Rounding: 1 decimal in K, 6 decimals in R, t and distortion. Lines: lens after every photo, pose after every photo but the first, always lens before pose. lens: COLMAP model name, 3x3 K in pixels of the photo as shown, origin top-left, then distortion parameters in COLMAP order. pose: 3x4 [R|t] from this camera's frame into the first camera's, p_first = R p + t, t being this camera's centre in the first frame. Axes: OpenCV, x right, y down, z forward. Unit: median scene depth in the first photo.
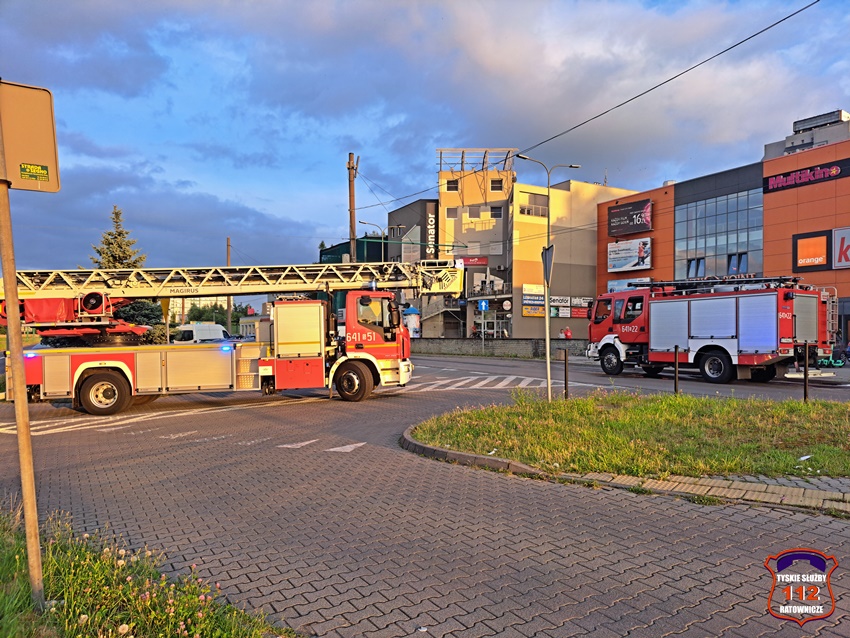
lens RADIAL K [[602.0, 0, 425.0], [0, 602.0, 319.0], [0, 0, 1]] dist [-0.000272, 0.000608]
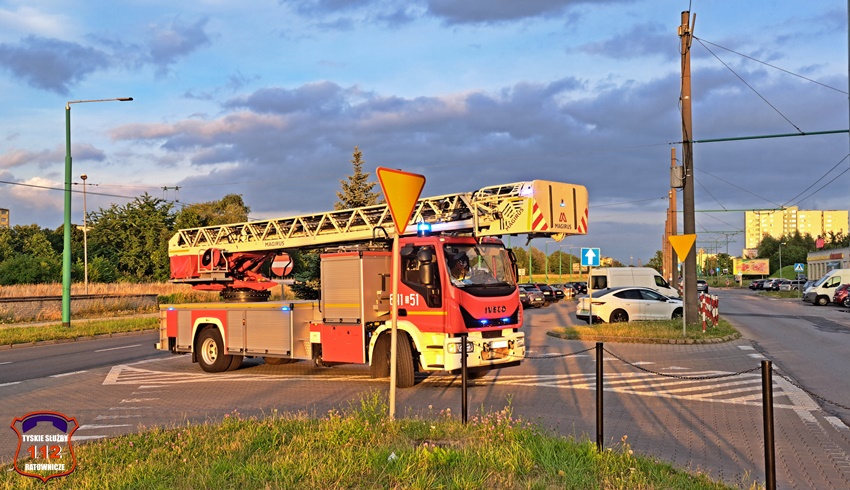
lens RADIAL K [[787.8, 0, 425.0], [0, 787.8, 245.0], [0, 0, 1]] dist [0.001058, -0.002167]
pose [[0.644773, -0.024237, -0.763990, 0.650684], [0.017481, 0.999703, -0.016961, -0.020517], [0.764174, -0.002419, 0.645006, 0.398129]]
